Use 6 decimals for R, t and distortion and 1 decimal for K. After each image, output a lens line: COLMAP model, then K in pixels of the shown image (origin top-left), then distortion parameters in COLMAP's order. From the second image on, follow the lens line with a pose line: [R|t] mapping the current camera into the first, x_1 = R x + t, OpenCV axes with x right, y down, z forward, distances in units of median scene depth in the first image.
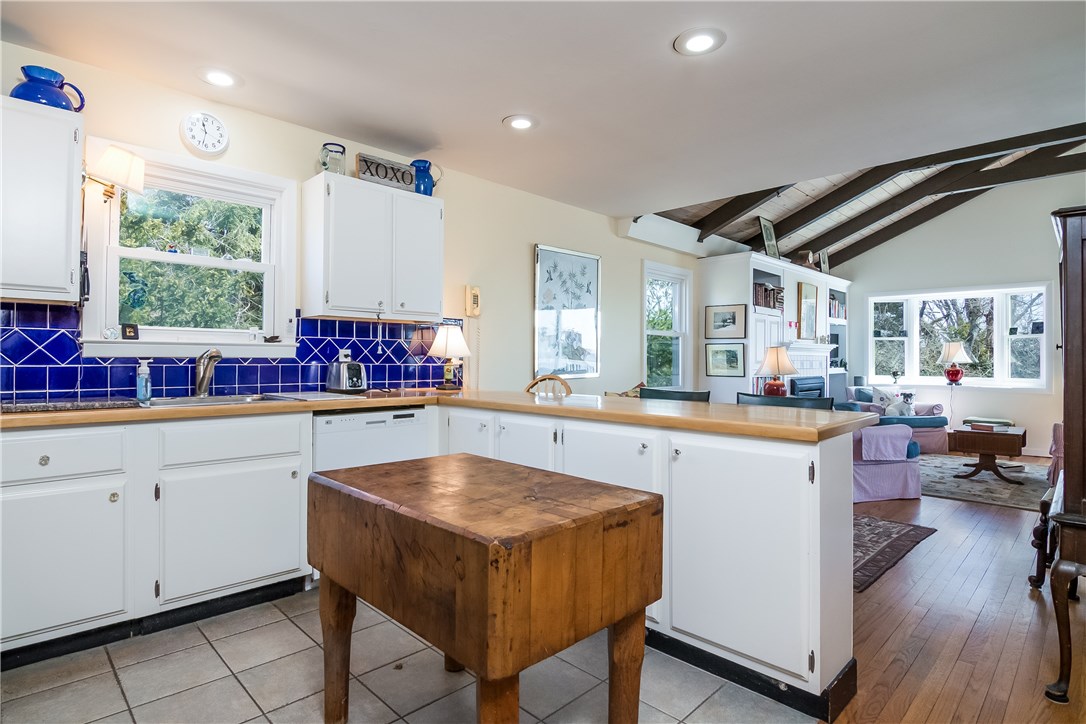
lens RADIAL K [[562.0, 0, 542.6], [0, 562.0, 351.0], [0, 0, 1]] dist [-0.011764, -0.000579]
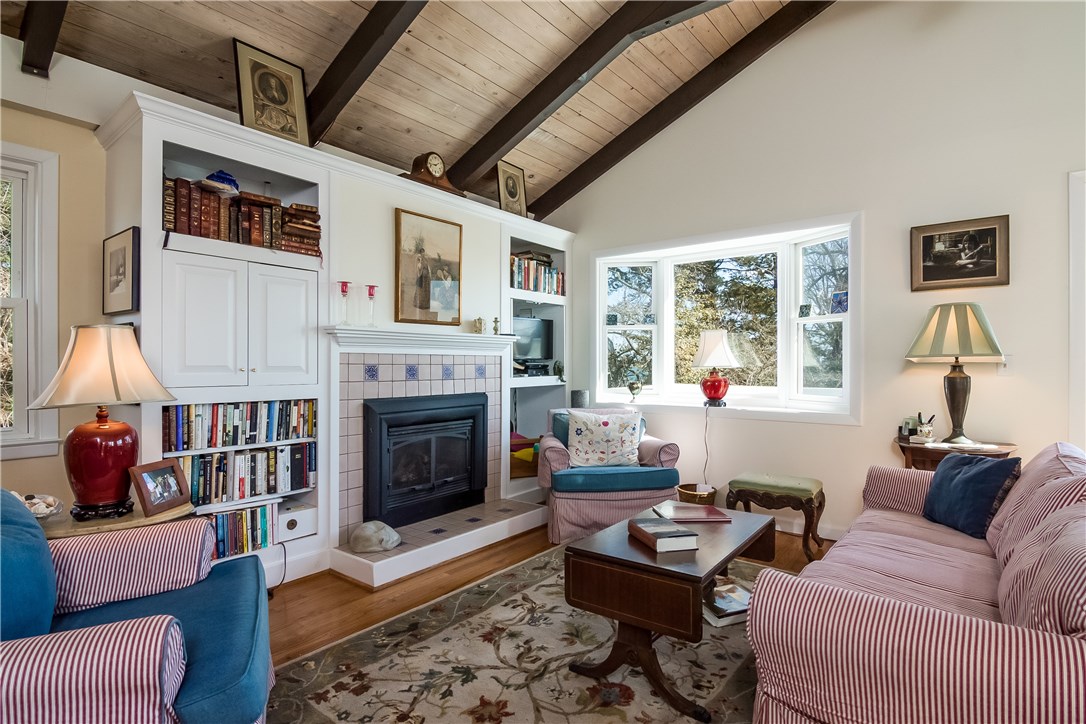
lens RADIAL K [[544.5, 0, 543.0], [0, 544.5, 362.0], [0, 0, 1]] dist [-0.010528, -0.000203]
pose [[0.992139, -0.004402, 0.125060, 1.195550], [0.002902, 0.999922, 0.012175, 0.021091], [-0.125104, -0.011716, 0.992074, 1.134142]]
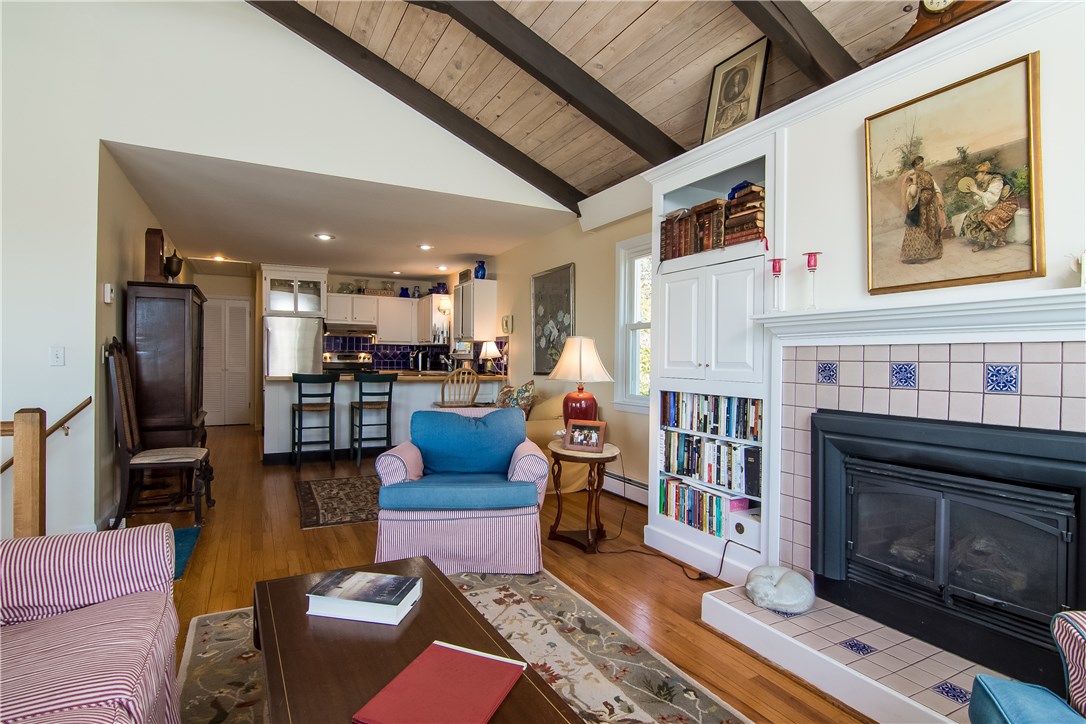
lens RADIAL K [[544.5, 0, 543.0], [0, 544.5, 362.0], [0, 0, 1]] dist [-0.010528, -0.000203]
pose [[-0.291767, -0.005236, -0.956475, 1.829137], [0.002287, 0.999978, -0.006171, 0.042371], [0.956487, -0.003988, -0.291749, 2.060406]]
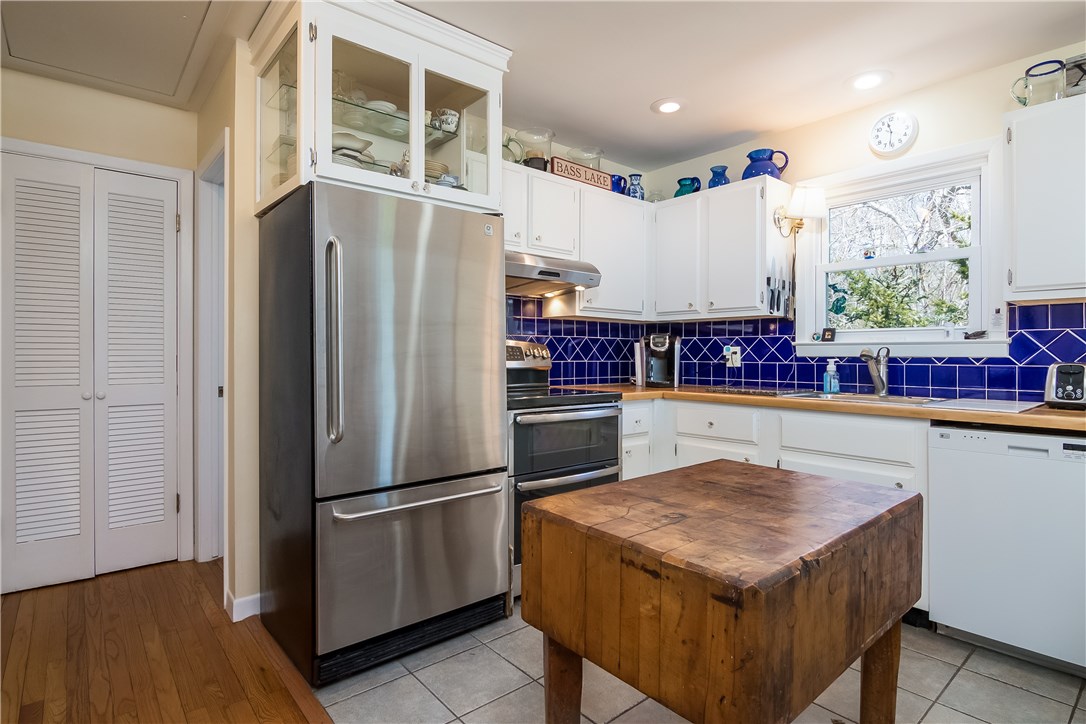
lens RADIAL K [[548.1, 0, 528.7], [0, 548.1, 358.2], [0, 0, 1]] dist [-0.000333, -0.000499]
pose [[-0.090896, 0.000077, -0.995860, 0.404173], [0.009594, 0.999954, -0.000799, 0.007993], [0.995814, -0.009627, -0.090893, 0.408447]]
